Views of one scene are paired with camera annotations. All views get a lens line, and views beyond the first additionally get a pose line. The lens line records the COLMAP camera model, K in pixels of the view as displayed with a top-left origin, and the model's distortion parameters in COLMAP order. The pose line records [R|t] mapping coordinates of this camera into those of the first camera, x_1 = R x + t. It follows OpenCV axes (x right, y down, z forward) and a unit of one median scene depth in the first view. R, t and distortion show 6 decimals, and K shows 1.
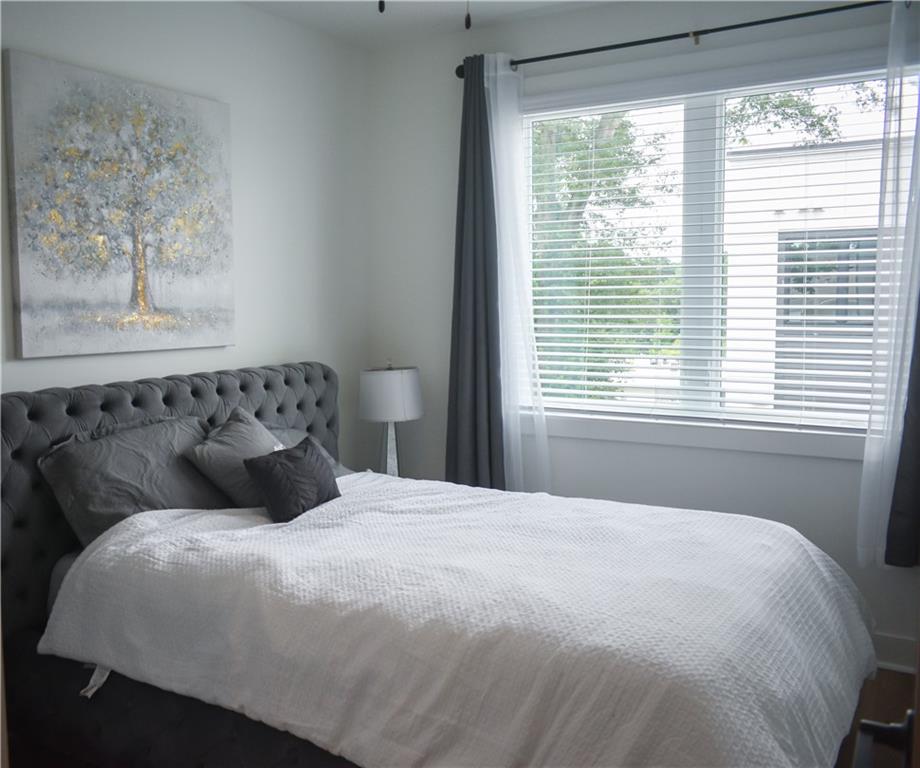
lens RADIAL K [[805.2, 0, 459.1], [0, 805.2, 381.9], [0, 0, 1]] dist [-0.013935, 0.002391]
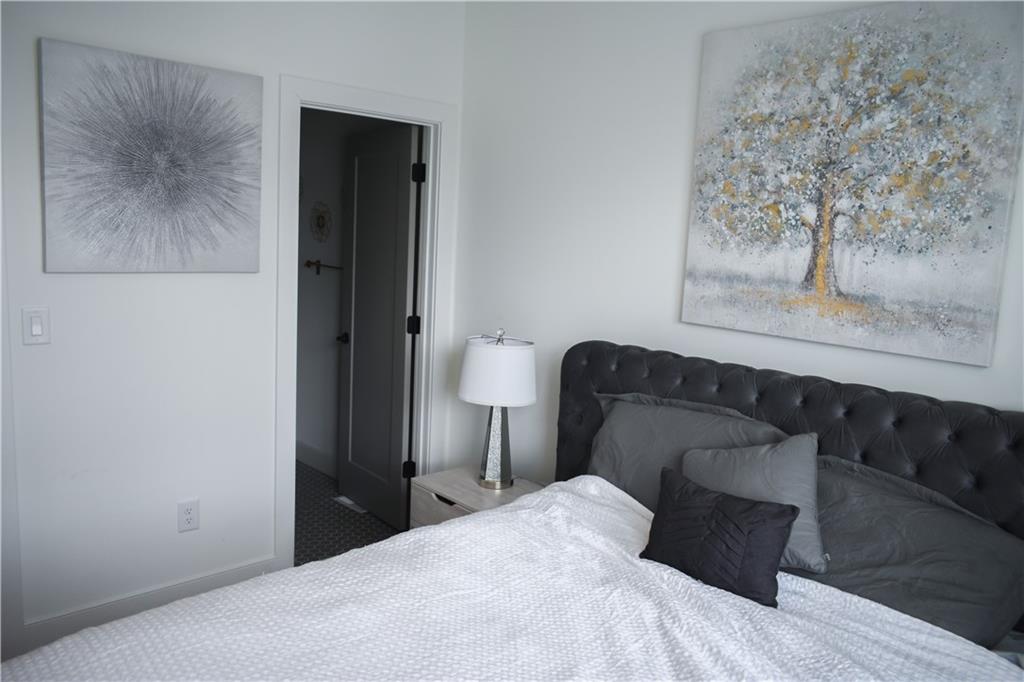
lens RADIAL K [[786.9, 0, 510.0], [0, 786.9, 344.0], [0, 0, 1]] dist [-0.025154, 0.013853]
pose [[-0.258889, 0.145183, -0.954934, 0.490018], [-0.140563, 0.972452, 0.185954, -0.150362], [0.955625, 0.182370, -0.231349, 0.935803]]
